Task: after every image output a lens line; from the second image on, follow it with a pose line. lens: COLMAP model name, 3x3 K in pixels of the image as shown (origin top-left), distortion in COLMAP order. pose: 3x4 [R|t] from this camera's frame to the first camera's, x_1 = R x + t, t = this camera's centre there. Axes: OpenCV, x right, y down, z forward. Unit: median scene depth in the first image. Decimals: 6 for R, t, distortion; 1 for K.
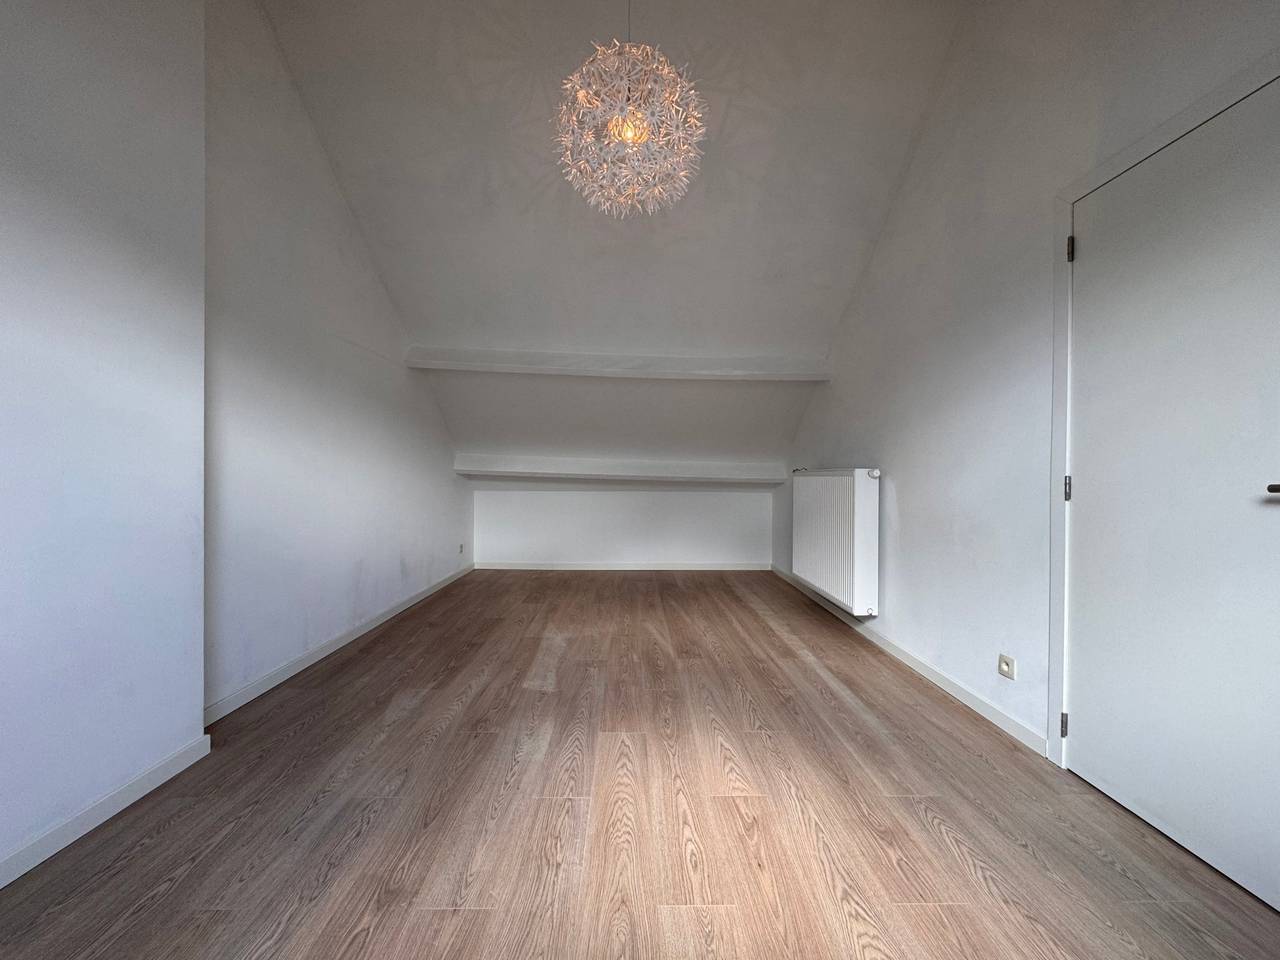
lens RADIAL K [[509.0, 0, 640.0], [0, 509.0, 480.0], [0, 0, 1]] dist [-0.001319, 0.000204]
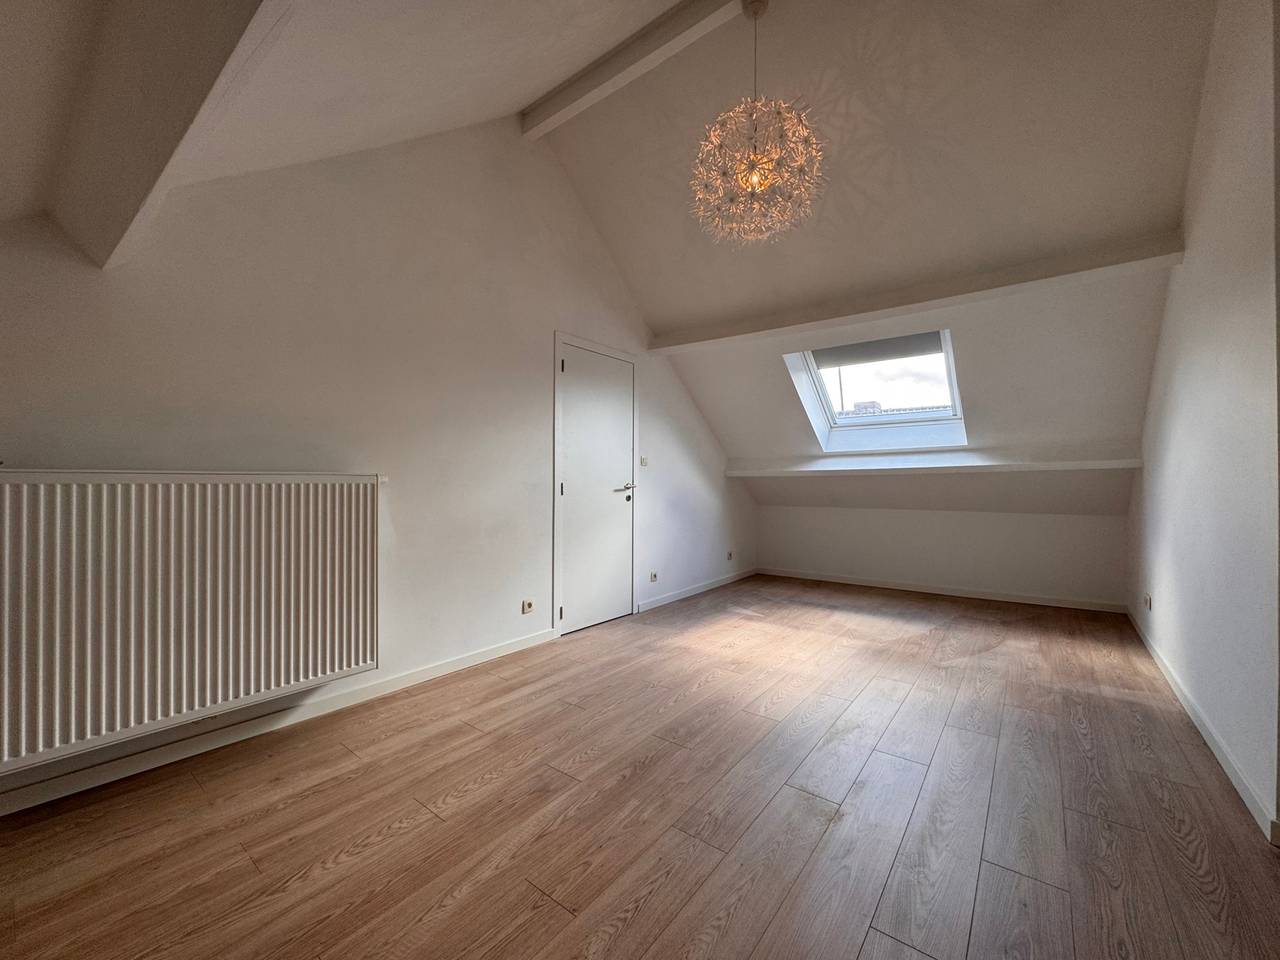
lens RADIAL K [[509.0, 0, 640.0], [0, 509.0, 480.0], [0, 0, 1]] dist [-0.001319, 0.000204]
pose [[-0.775990, -0.005192, 0.630724, -0.379552], [-0.001145, 0.999976, 0.006822, -0.020038], [-0.630744, 0.004571, -0.775977, 1.450734]]
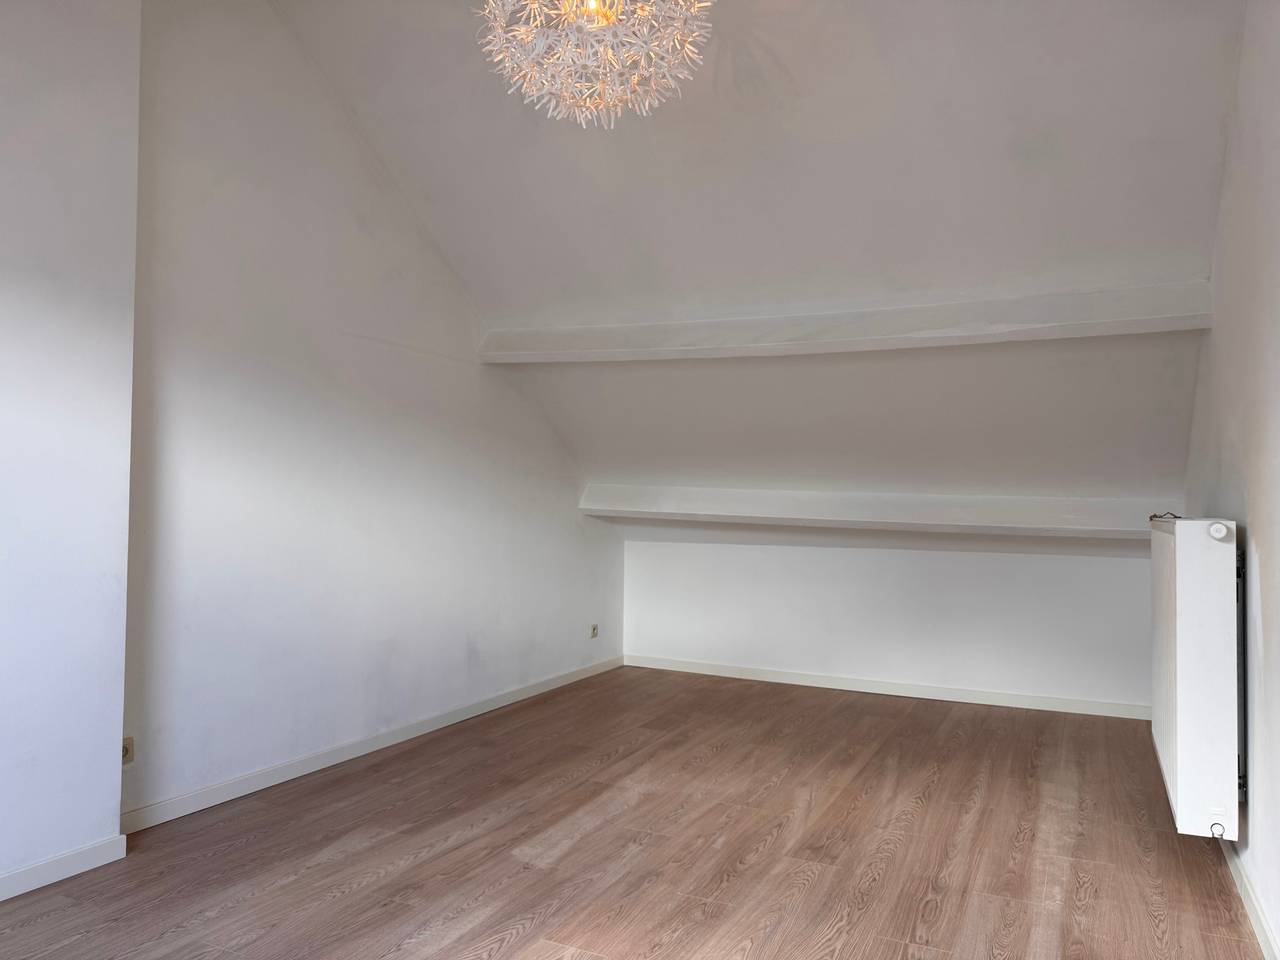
lens RADIAL K [[905.0, 0, 640.0], [0, 905.0, 480.0], [0, 0, 1]] dist [0.034182, -0.048475]
pose [[0.888976, -0.010118, -0.457842, 0.398476], [-0.007943, 0.999265, -0.037505, -0.025976], [0.457885, 0.036978, 0.888242, 0.016304]]
